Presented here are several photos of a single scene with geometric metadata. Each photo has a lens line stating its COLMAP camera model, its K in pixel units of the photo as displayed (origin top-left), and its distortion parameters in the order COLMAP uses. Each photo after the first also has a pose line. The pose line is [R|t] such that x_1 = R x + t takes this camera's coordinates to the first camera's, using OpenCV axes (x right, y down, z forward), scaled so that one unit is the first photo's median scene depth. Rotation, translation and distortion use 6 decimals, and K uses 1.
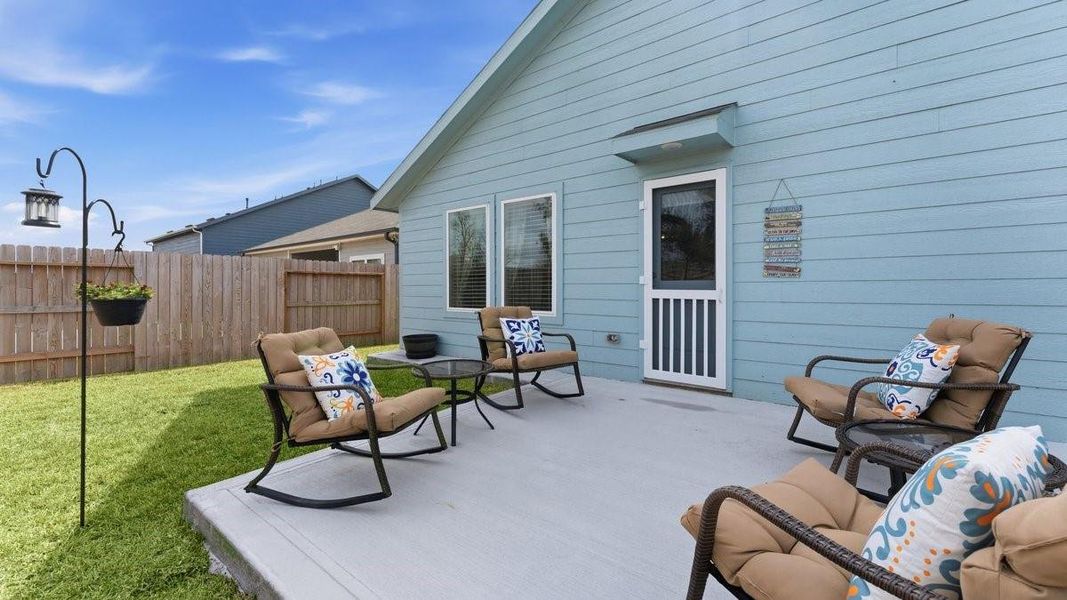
lens RADIAL K [[437.2, 0, 528.0], [0, 437.2, 280.8], [0, 0, 1]] dist [-0.000193, -0.000171]
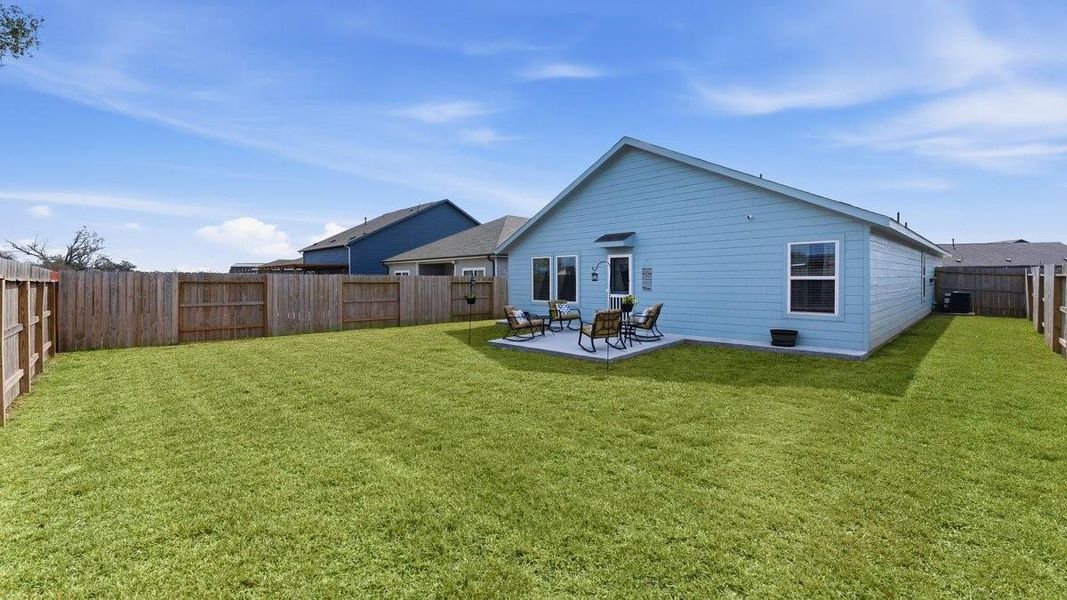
lens RADIAL K [[437.2, 0, 528.0], [0, 437.2, 280.8], [0, 0, 1]] dist [-0.000193, -0.000171]
pose [[0.992375, -0.001297, -0.123246, 0.092490], [0.003634, 0.999818, 0.018737, -0.102770], [0.123199, -0.019042, 0.992199, -1.588600]]
